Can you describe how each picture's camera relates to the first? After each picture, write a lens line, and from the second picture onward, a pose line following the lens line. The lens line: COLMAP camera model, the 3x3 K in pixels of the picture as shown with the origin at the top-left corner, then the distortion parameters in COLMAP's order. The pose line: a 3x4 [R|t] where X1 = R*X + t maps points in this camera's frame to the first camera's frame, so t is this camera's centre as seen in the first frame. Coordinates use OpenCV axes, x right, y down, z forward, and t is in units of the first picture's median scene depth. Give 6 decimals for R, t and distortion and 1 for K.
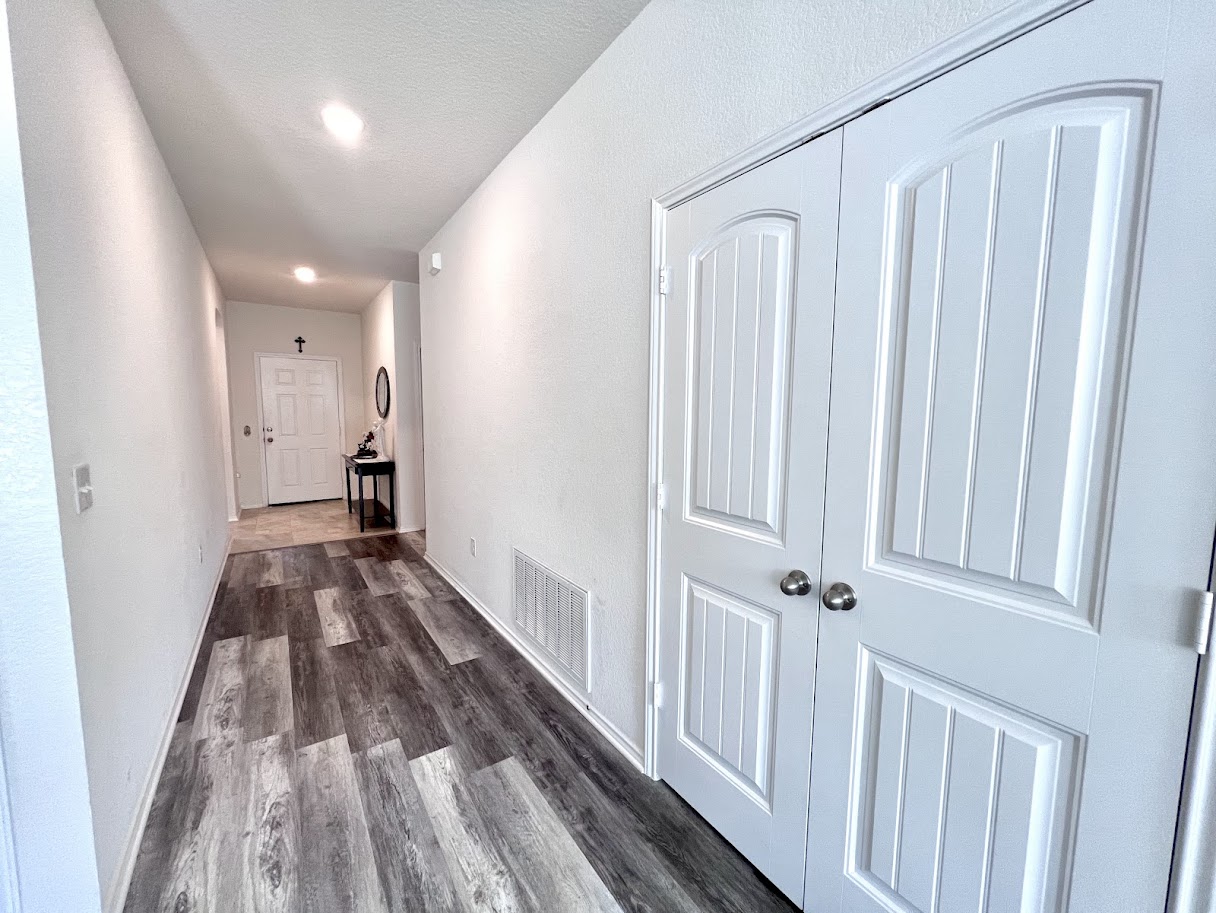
lens RADIAL K [[484.3, 0, 611.2], [0, 484.3, 458.0], [0, 0, 1]] dist [-0.003354, 0.000721]
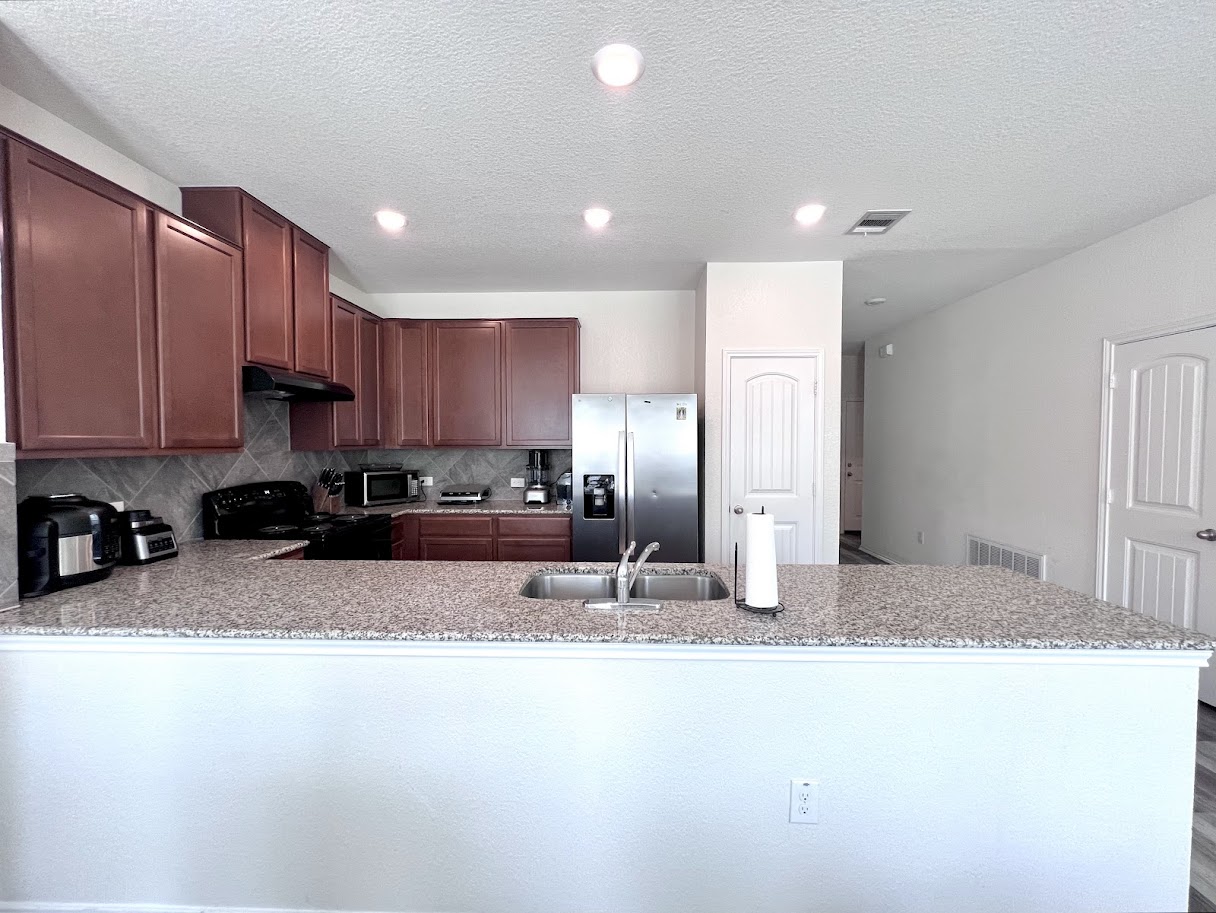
lens RADIAL K [[484.3, 0, 607.1], [0, 484.3, 455.5], [0, 0, 1]] dist [-0.003354, 0.000721]
pose [[0.793721, 0.011978, -0.608164, -0.310722], [-0.054593, 0.997174, -0.051610, 0.130706], [0.605827, 0.074165, 0.792132, -1.690512]]
